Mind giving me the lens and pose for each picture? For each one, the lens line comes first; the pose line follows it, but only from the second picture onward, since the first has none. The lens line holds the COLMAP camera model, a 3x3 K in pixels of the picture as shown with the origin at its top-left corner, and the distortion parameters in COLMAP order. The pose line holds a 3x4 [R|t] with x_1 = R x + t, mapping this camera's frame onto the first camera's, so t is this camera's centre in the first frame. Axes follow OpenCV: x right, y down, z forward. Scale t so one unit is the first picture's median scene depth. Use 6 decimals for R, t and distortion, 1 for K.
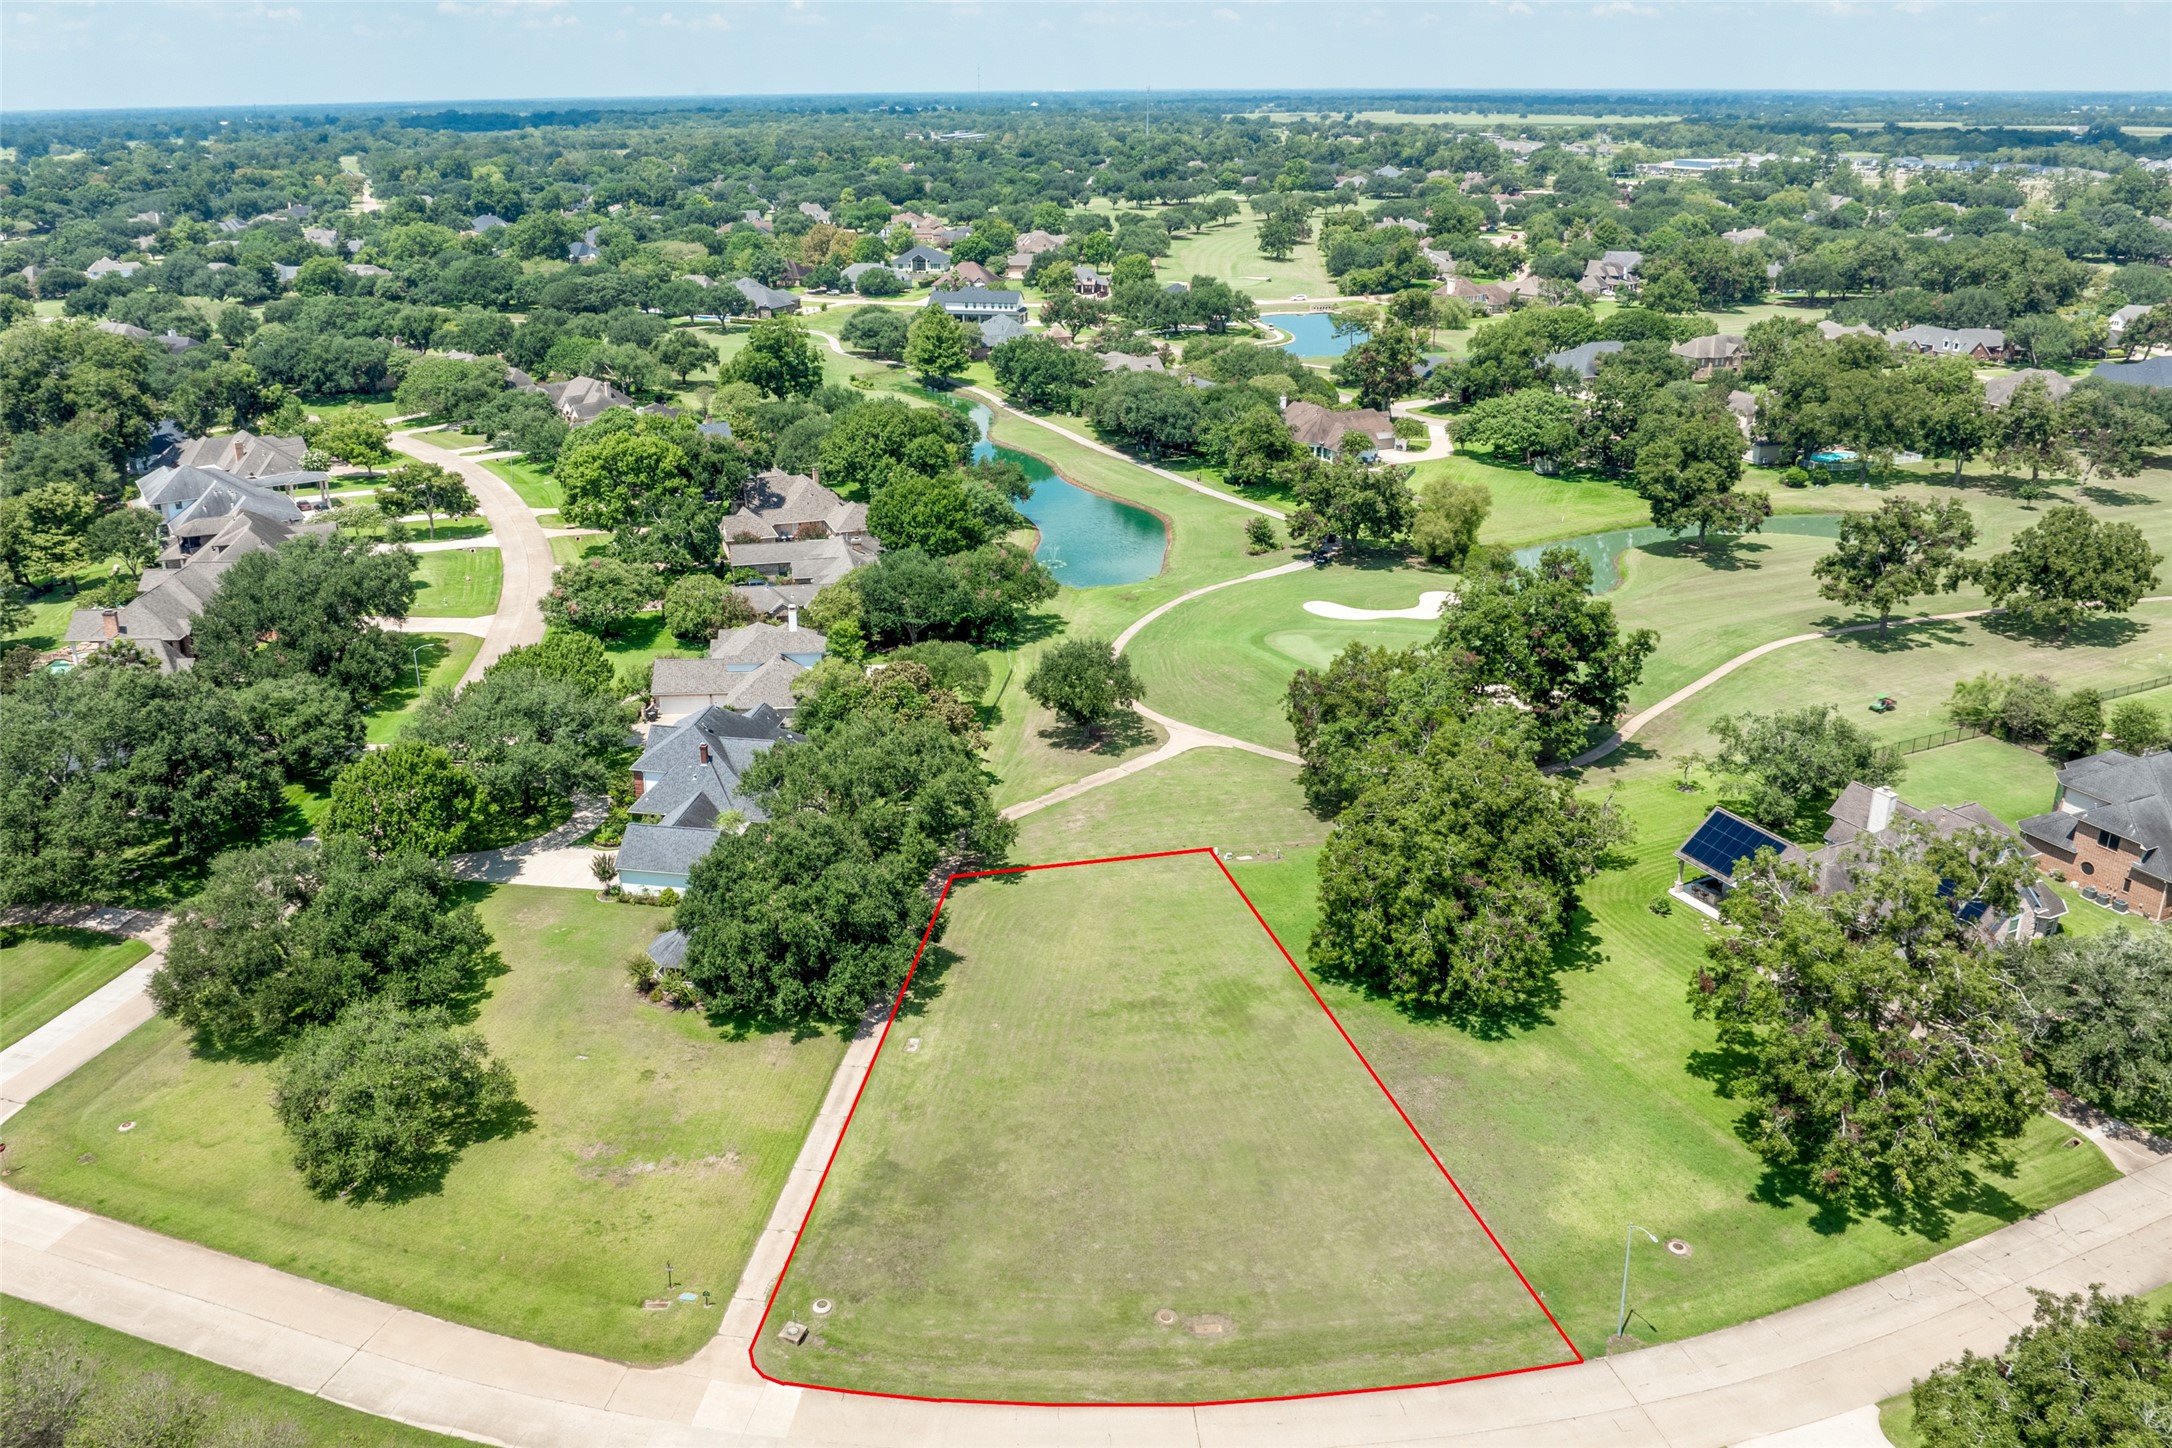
lens RADIAL K [[1637.6, 0, 1011.8], [0, 1637.6, 614.4], [0, 0, 1]] dist [-0.032880, -0.011250]
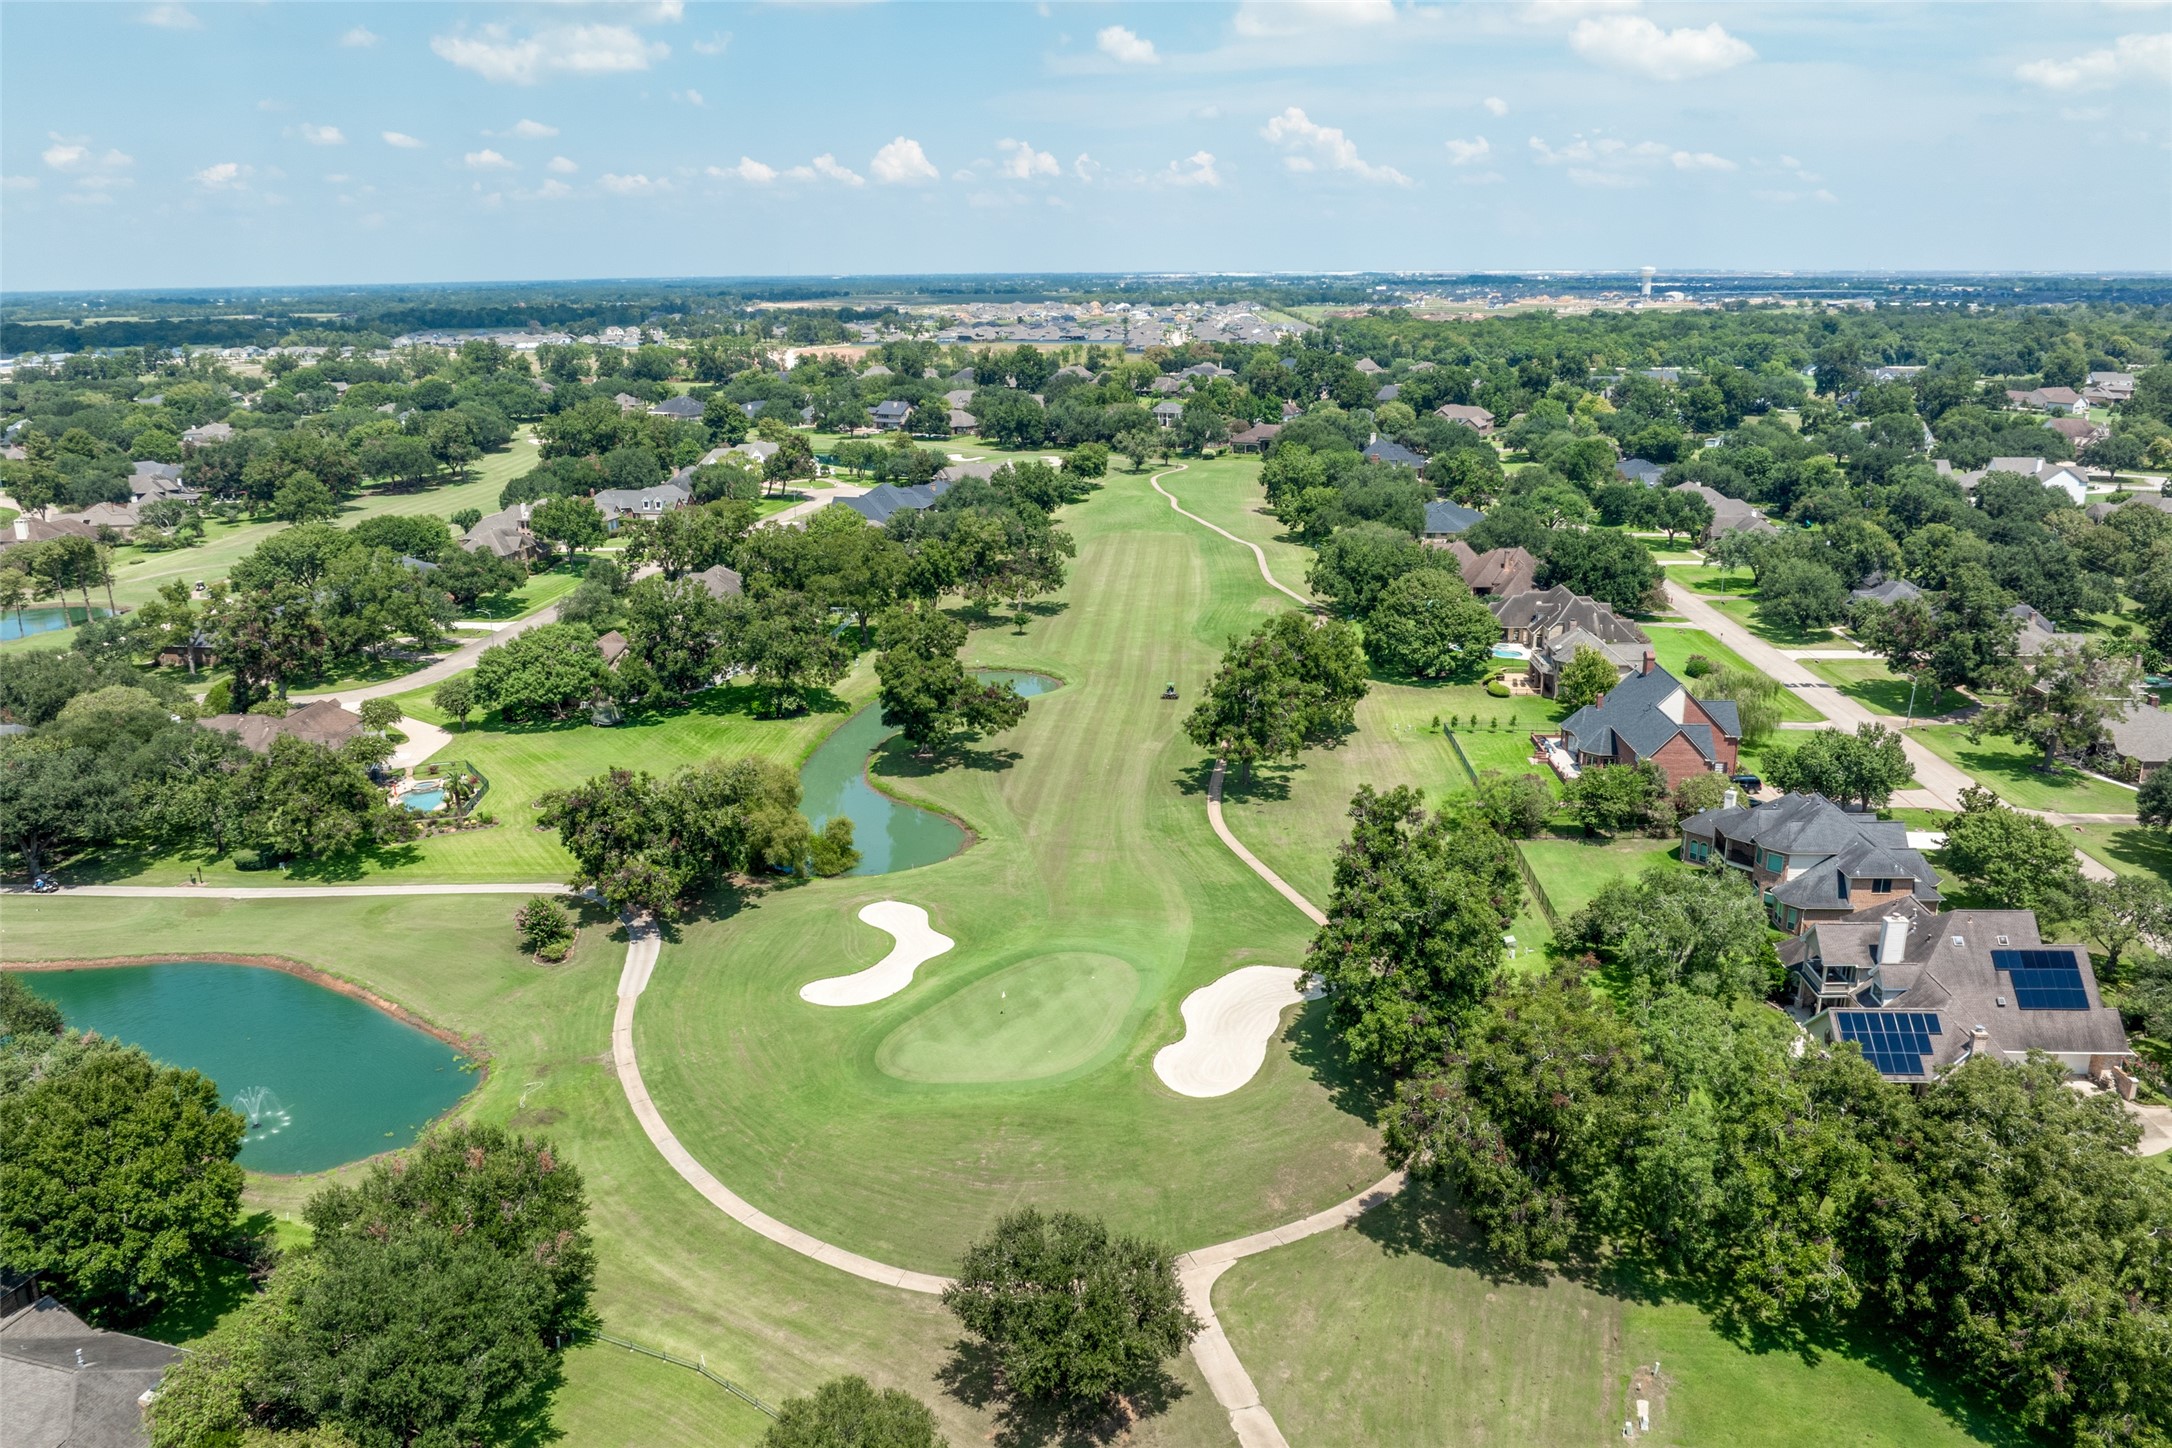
lens RADIAL K [[1529.2, 0, 1082.7], [0, 1529.2, 678.7], [0, 0, 1]] dist [-0.030153, -0.006218]
pose [[0.459285, -0.228124, 0.858497, -0.205004], [0.281023, 0.954137, 0.103194, -0.125420], [-0.842664, 0.193862, 0.502329, 0.459810]]
